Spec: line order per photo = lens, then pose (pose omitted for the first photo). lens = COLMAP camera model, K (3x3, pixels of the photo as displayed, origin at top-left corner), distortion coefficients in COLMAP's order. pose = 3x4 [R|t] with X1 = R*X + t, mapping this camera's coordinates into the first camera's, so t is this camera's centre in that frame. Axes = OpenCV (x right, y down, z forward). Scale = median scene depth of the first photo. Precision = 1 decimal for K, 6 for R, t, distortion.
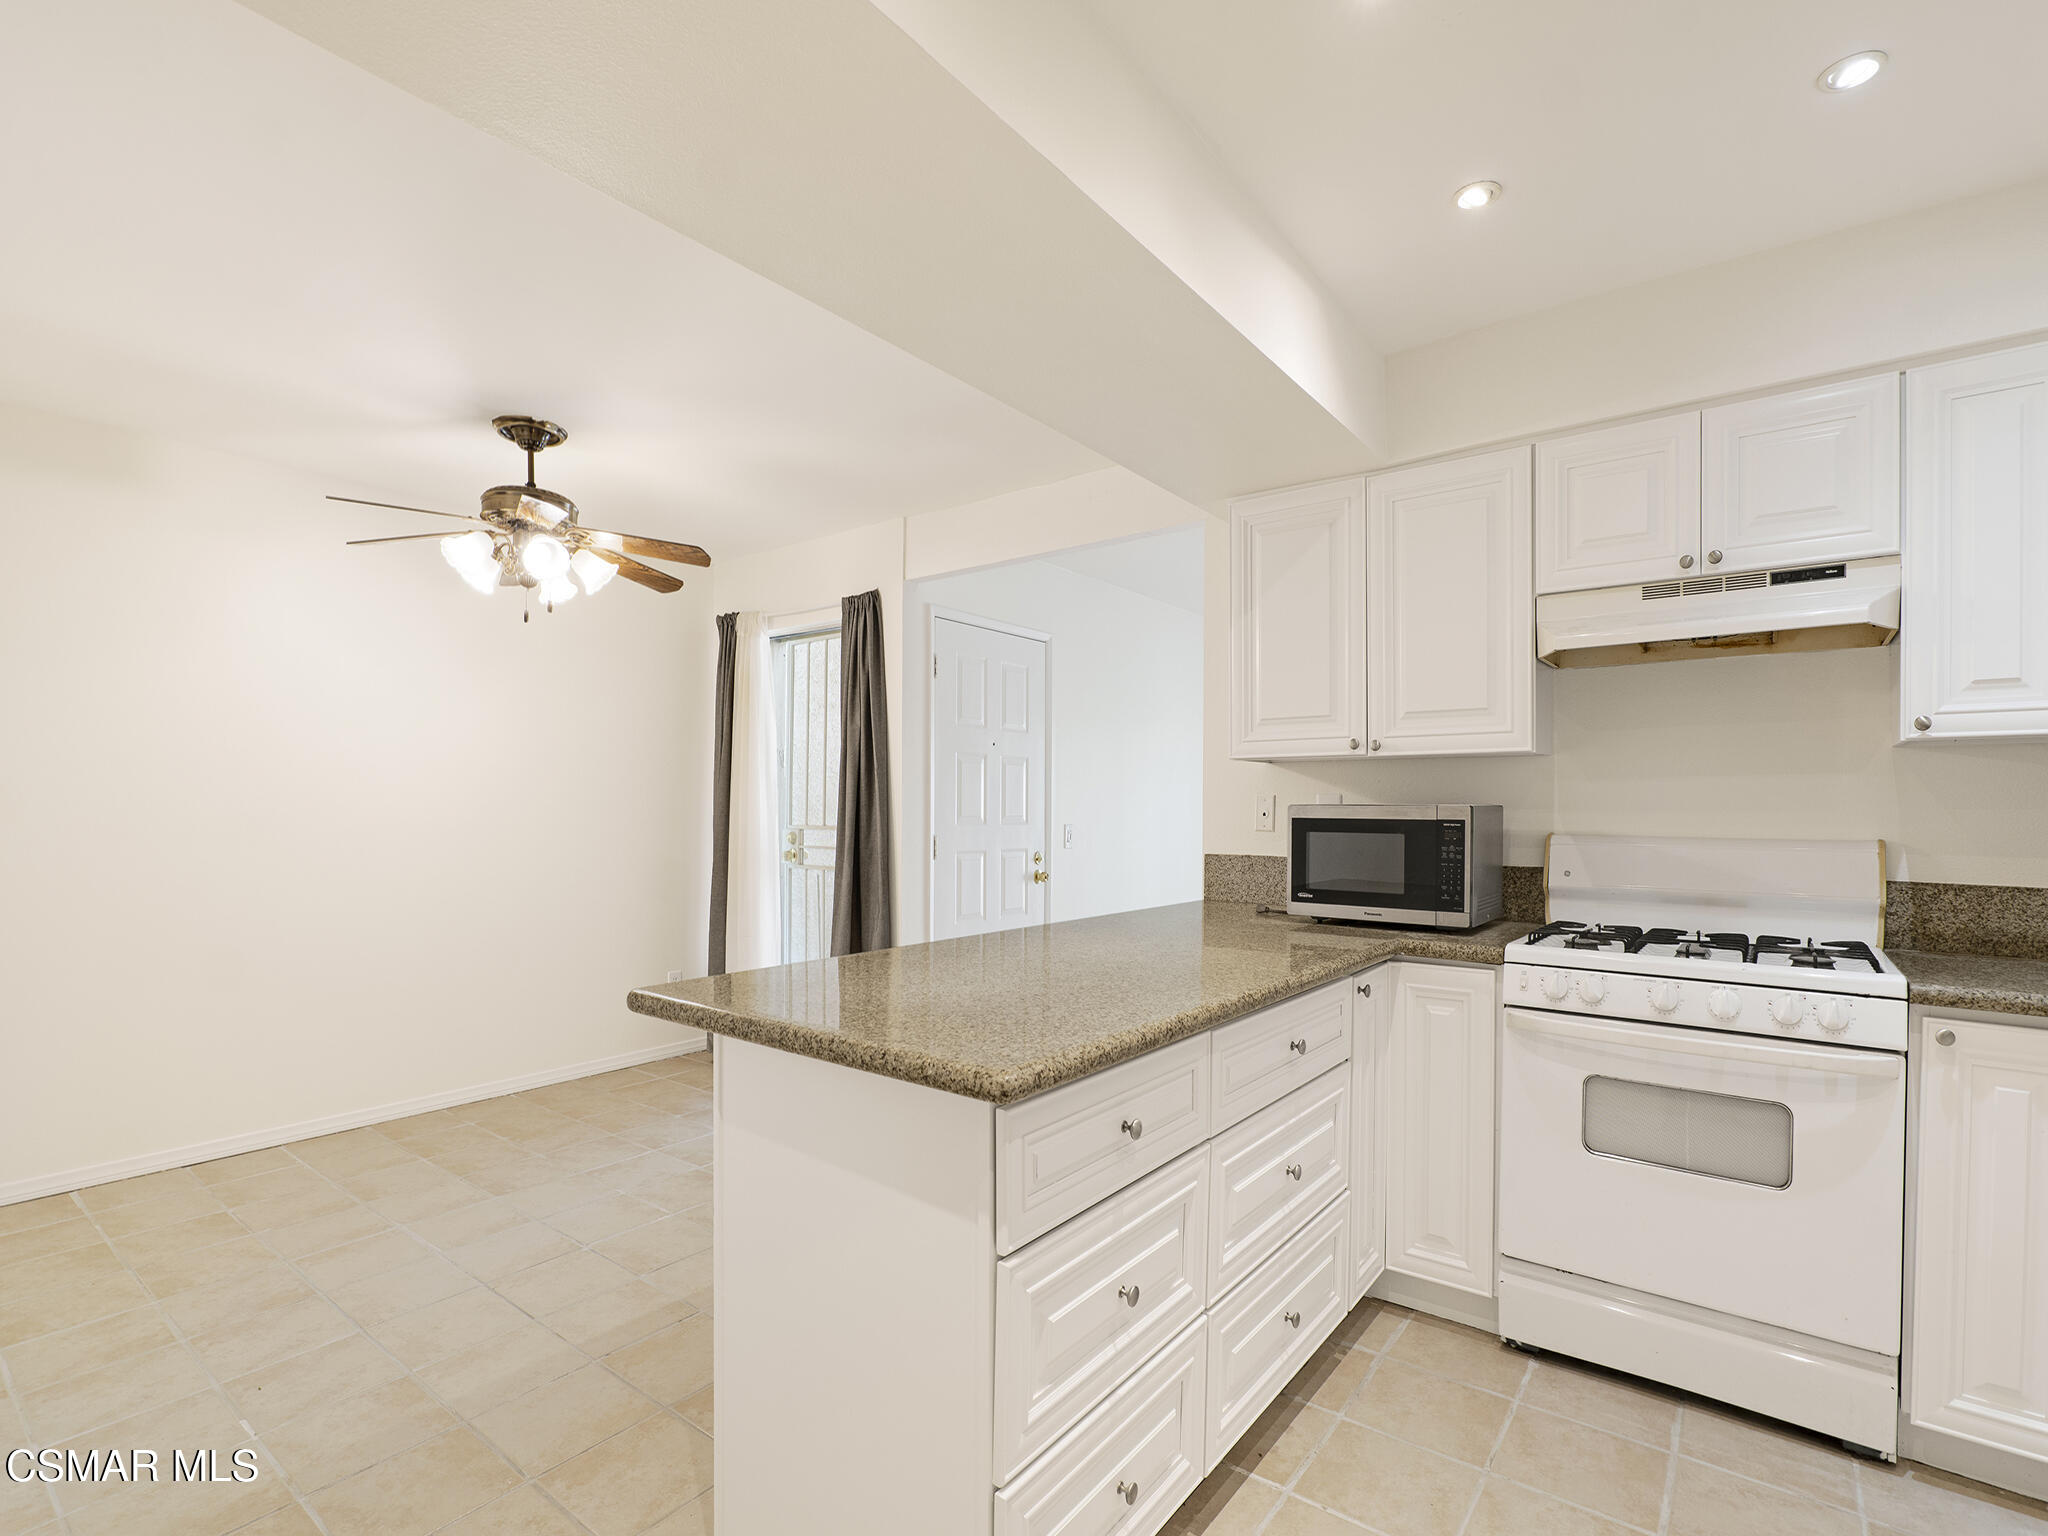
lens RADIAL K [[984.9, 0, 1017.9], [0, 984.9, 806.0], [0, 0, 1]] dist [-0.018407, 0.001208]
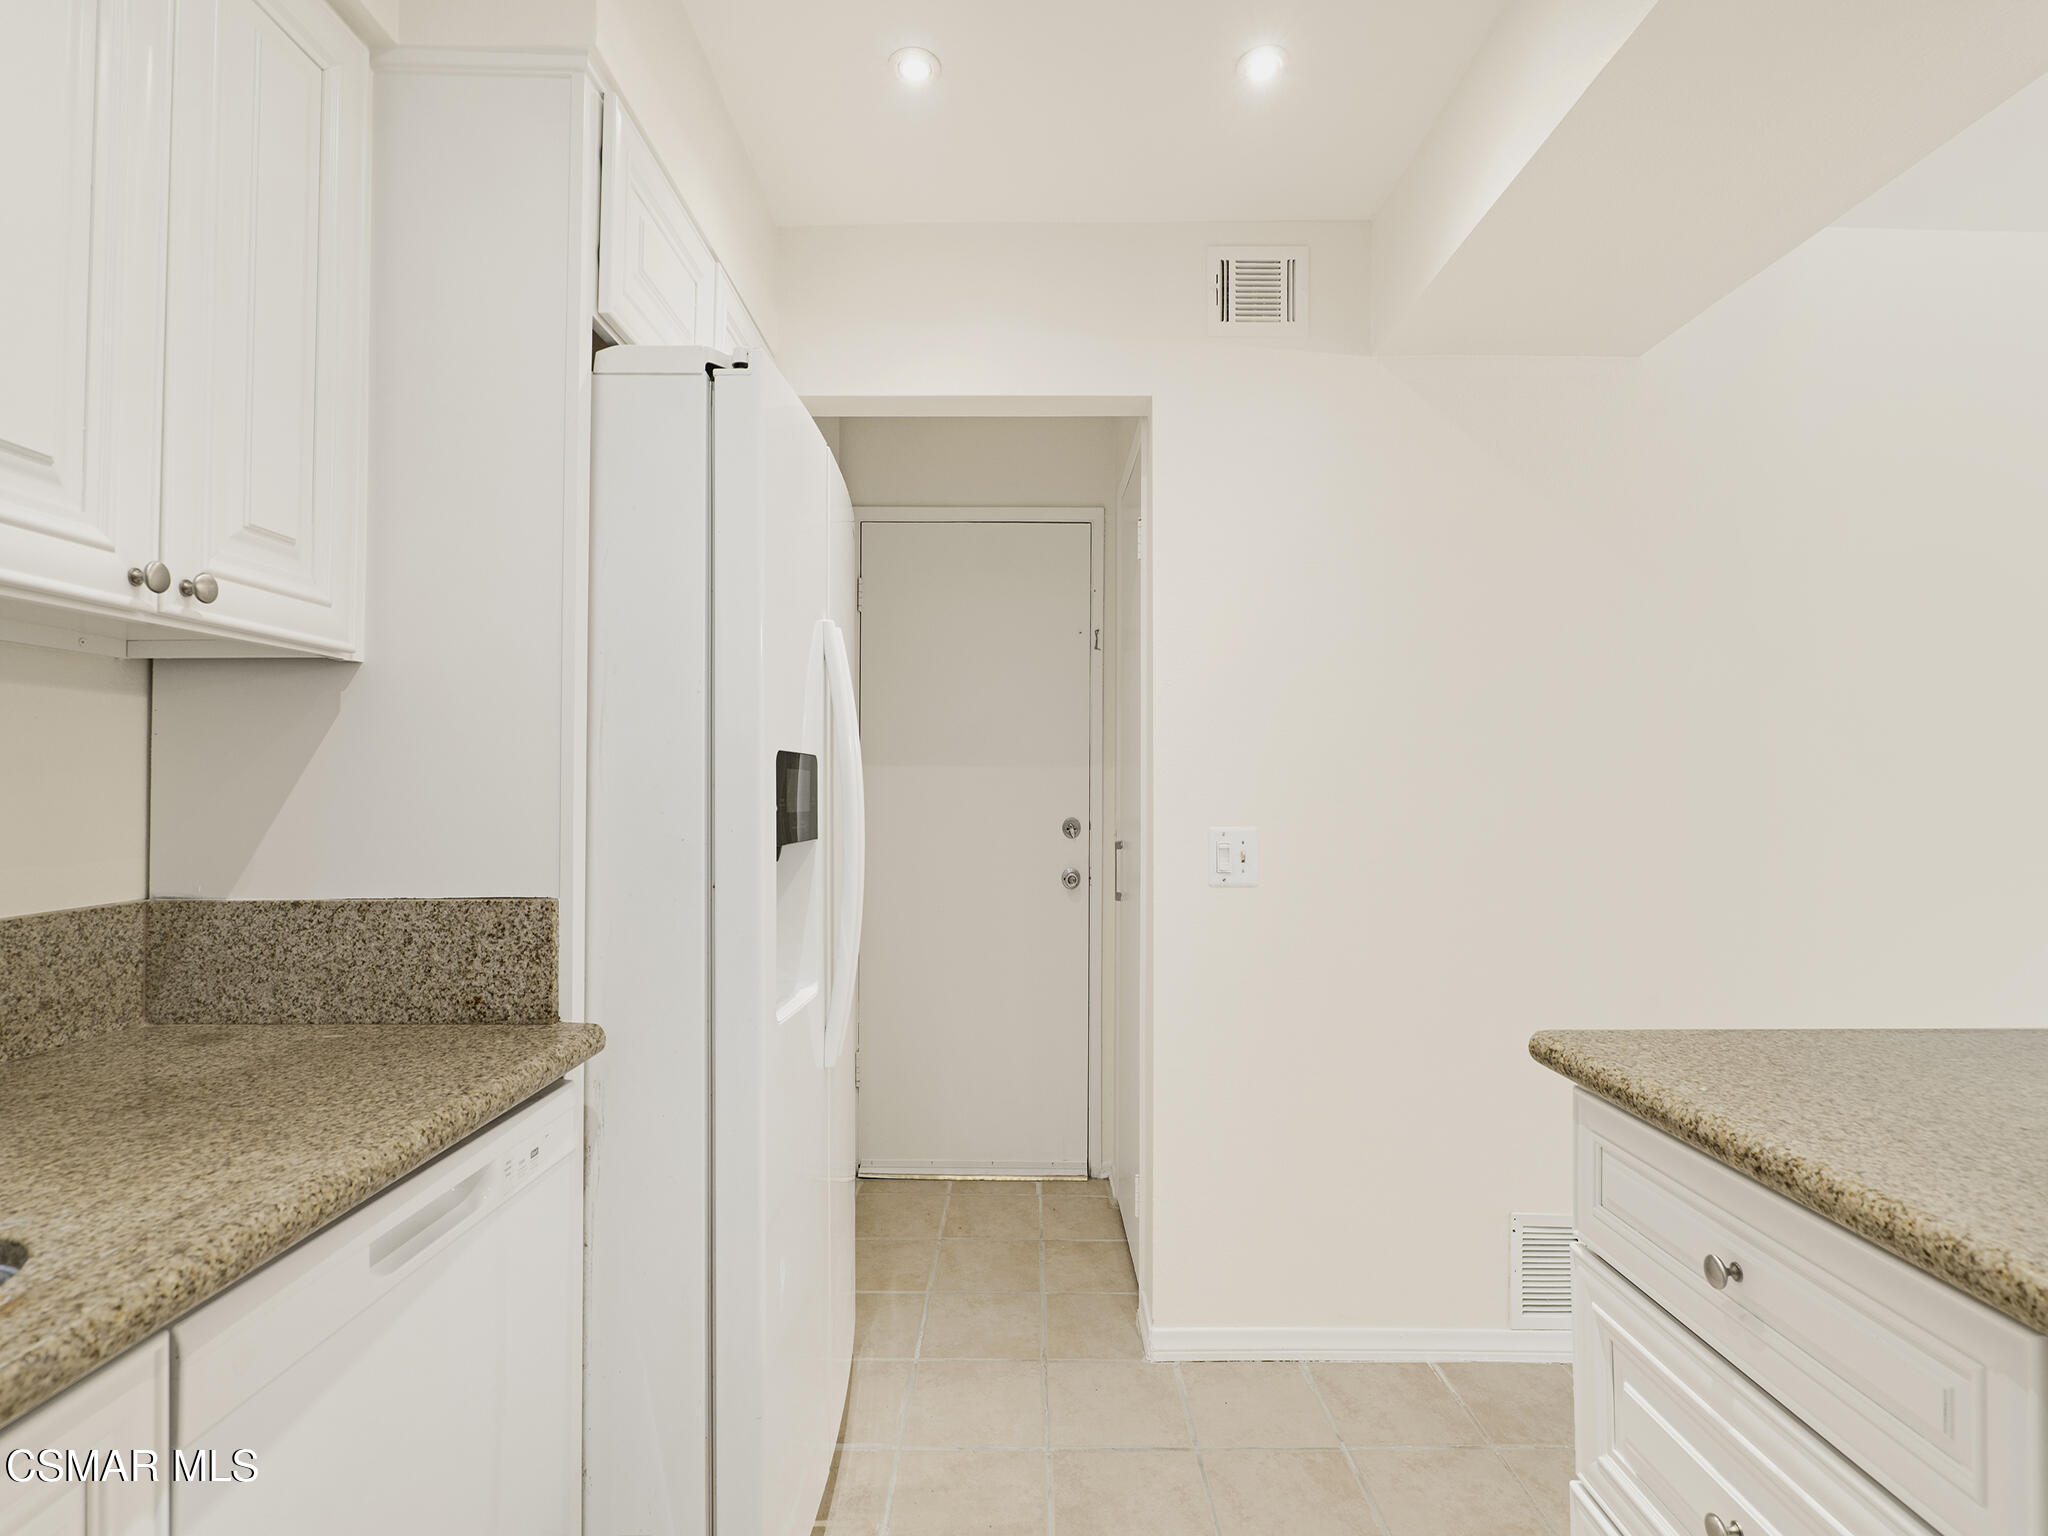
lens RADIAL K [[962.1, 0, 1015.6], [0, 962.1, 767.0], [0, 0, 1]] dist [-0.015723, 0.001609]
pose [[-0.796154, -0.022367, -0.604680, 0.554532], [-0.009896, 0.999664, -0.023949, 0.009949], [0.605013, -0.013083, -0.796108, 0.776164]]
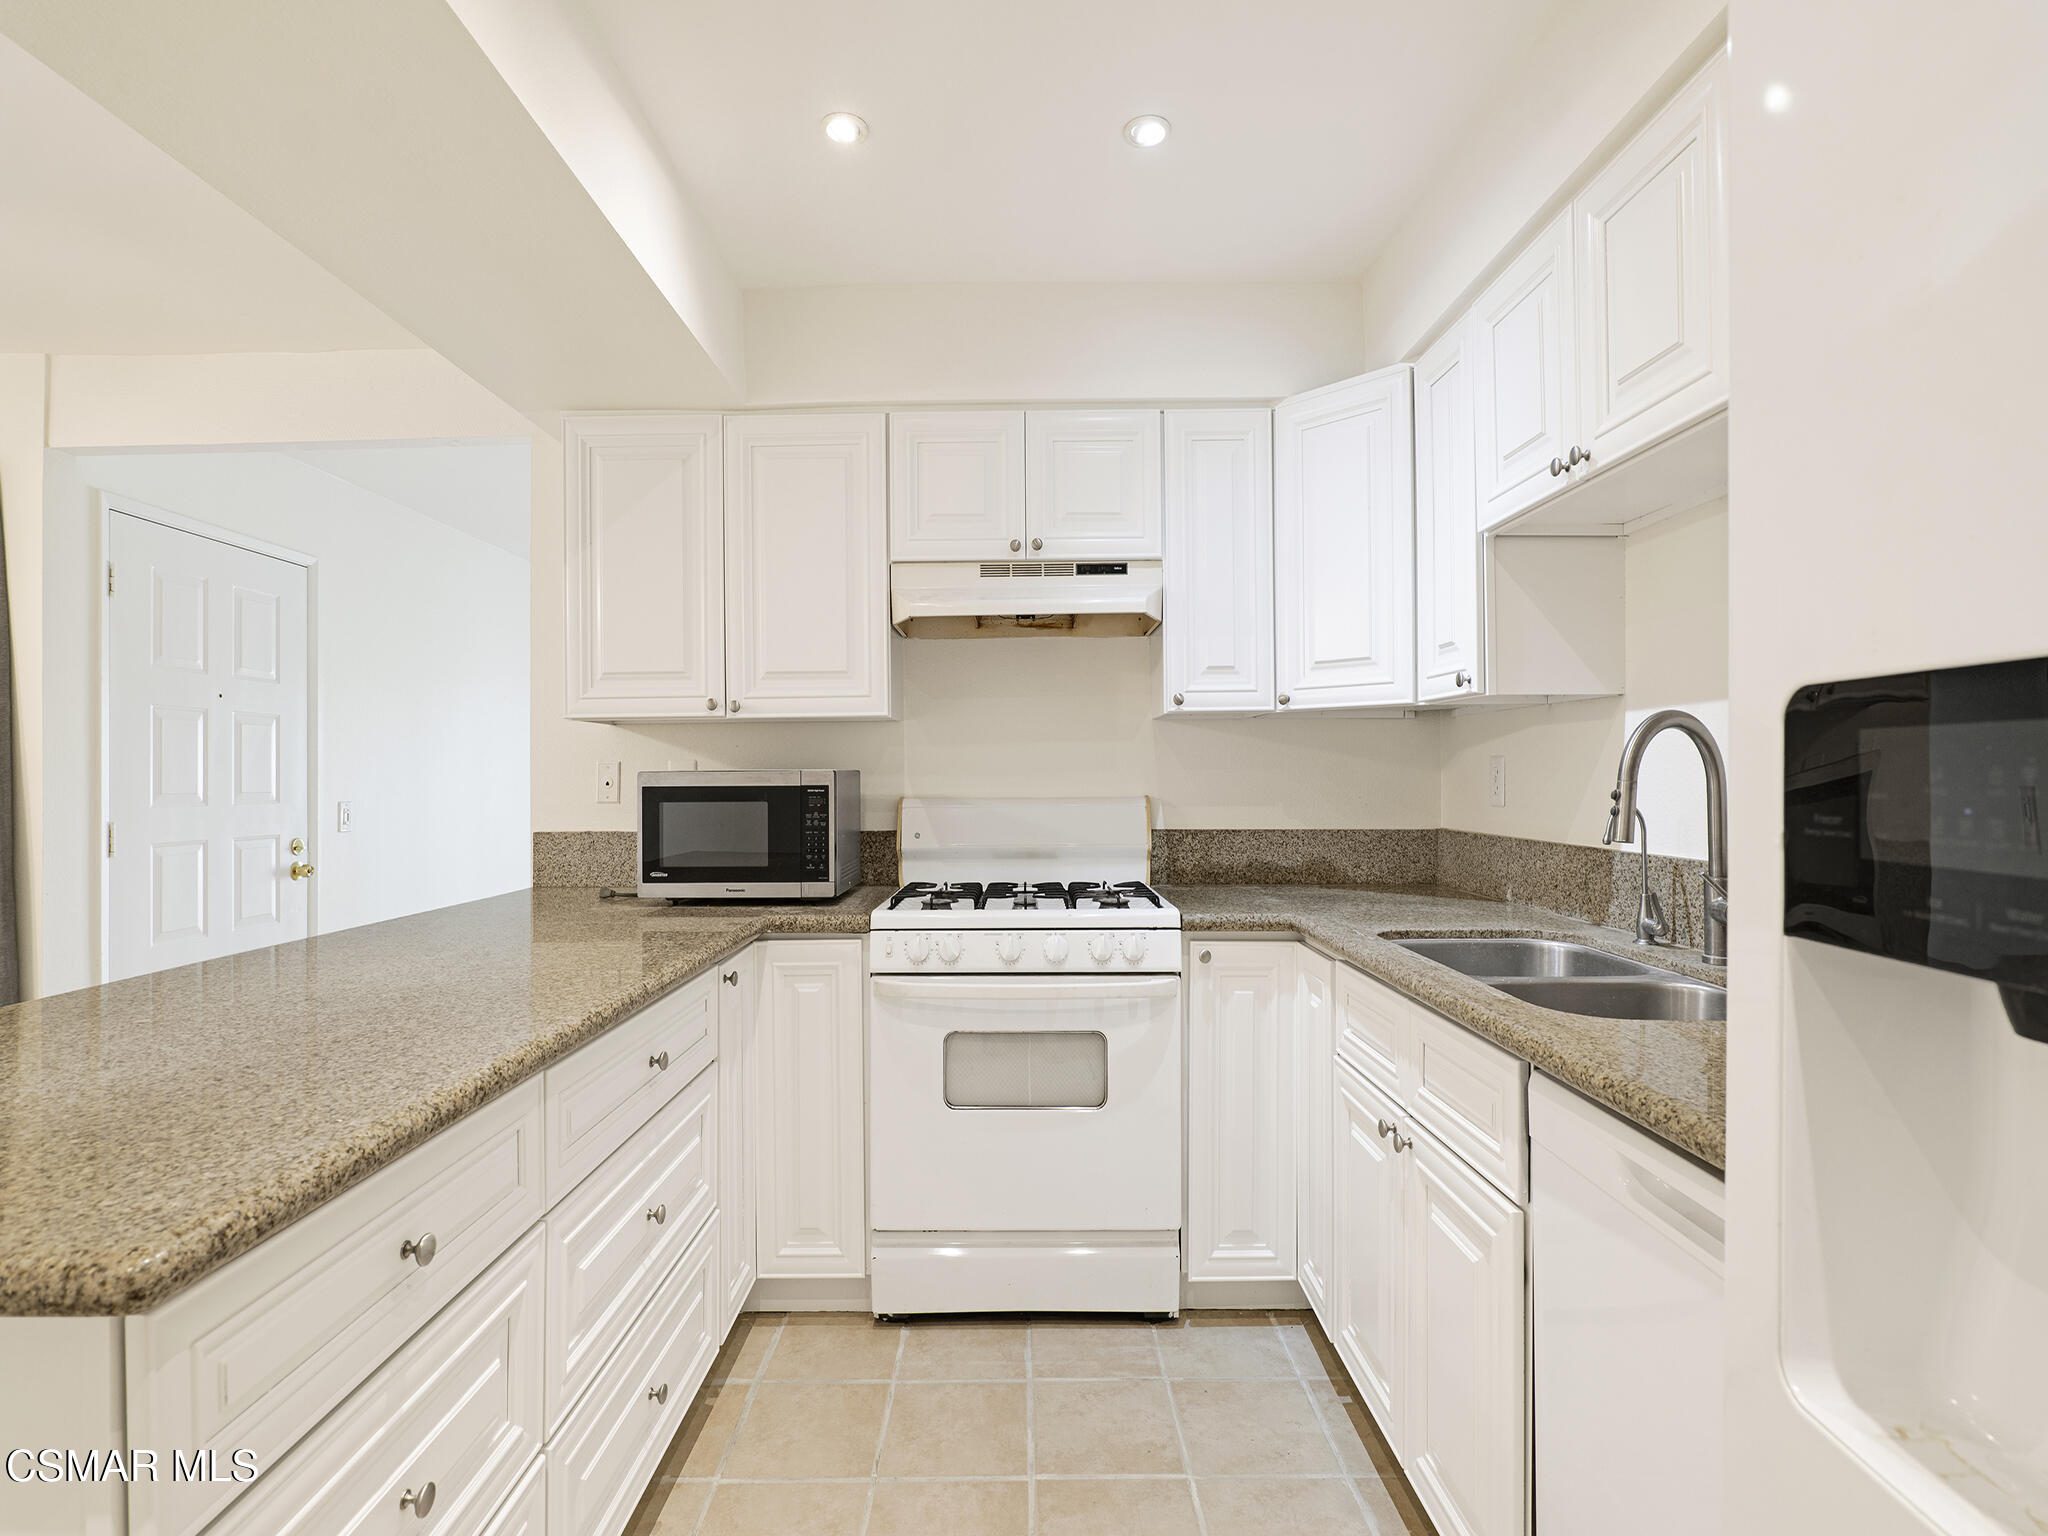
lens RADIAL K [[962.1, 0, 1015.6], [0, 962.1, 767.0], [0, 0, 1]] dist [-0.015723, 0.001609]
pose [[0.794137, -0.005741, 0.607712, 0.029387], [0.012045, 0.999908, -0.006294, 0.004620], [-0.607619, 0.012318, 0.794133, 0.146824]]
